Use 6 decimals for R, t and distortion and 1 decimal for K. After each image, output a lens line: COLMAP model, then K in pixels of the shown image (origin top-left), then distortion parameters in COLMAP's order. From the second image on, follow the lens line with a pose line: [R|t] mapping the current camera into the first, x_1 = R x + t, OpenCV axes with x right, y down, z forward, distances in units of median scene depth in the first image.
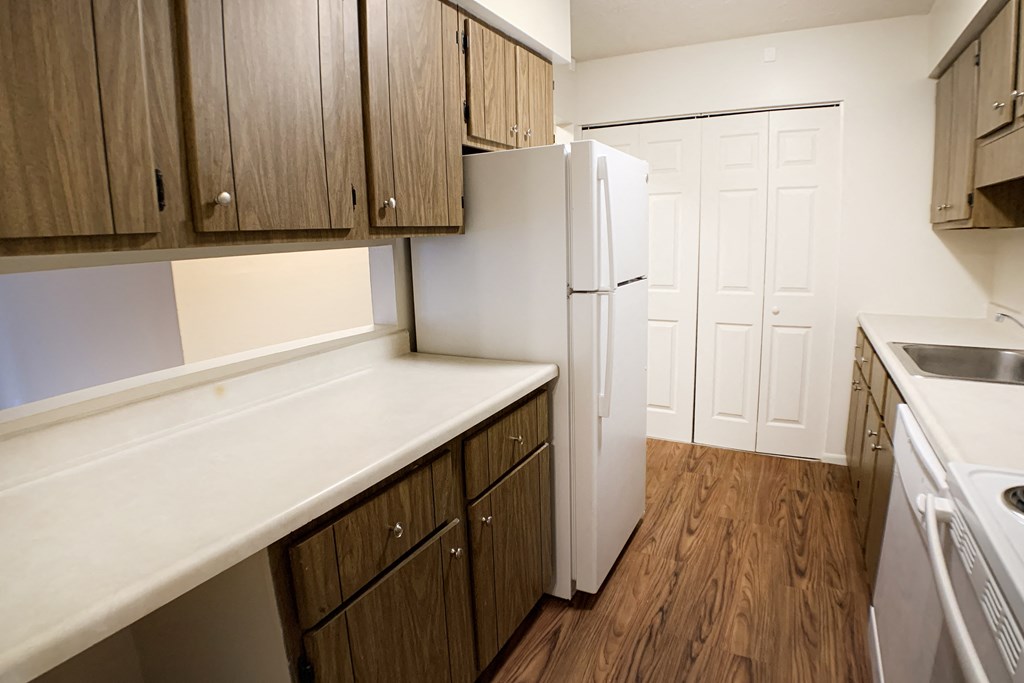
lens RADIAL K [[552.6, 0, 512.5], [0, 552.6, 339.6], [0, 0, 1]] dist [-0.098139, 0.015883]
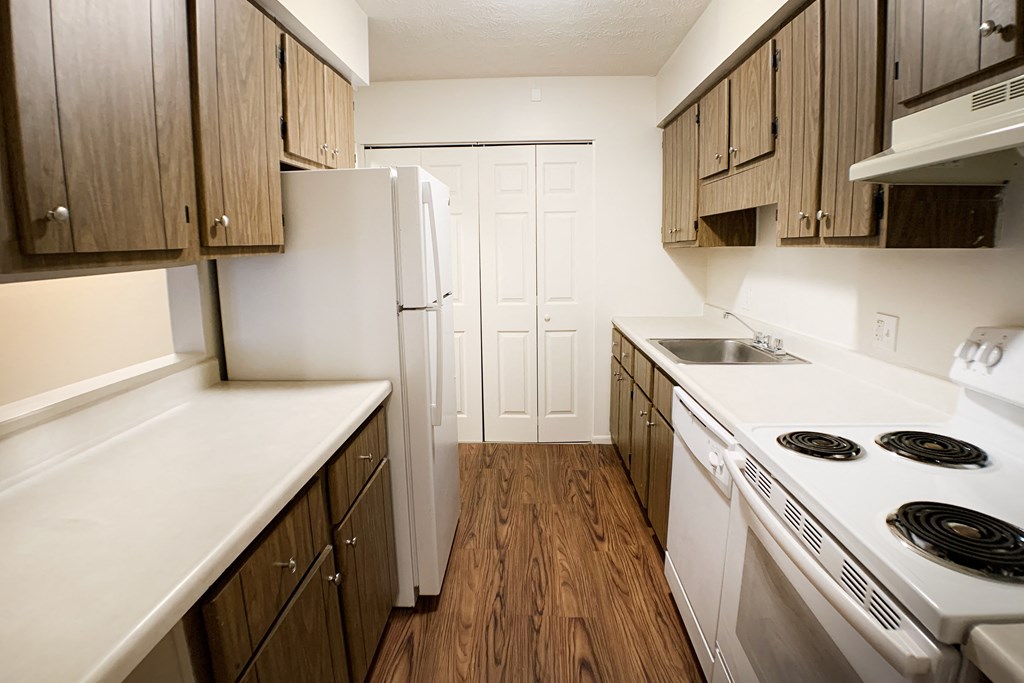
lens RADIAL K [[541.7, 0, 508.9], [0, 541.7, 337.0], [0, 0, 1]] dist [-0.087961, 0.001635]
pose [[0.899925, -0.055456, 0.432504, -0.141166], [0.066589, 0.997724, -0.010626, -0.008696], [-0.430930, 0.038362, 0.901569, -0.006329]]
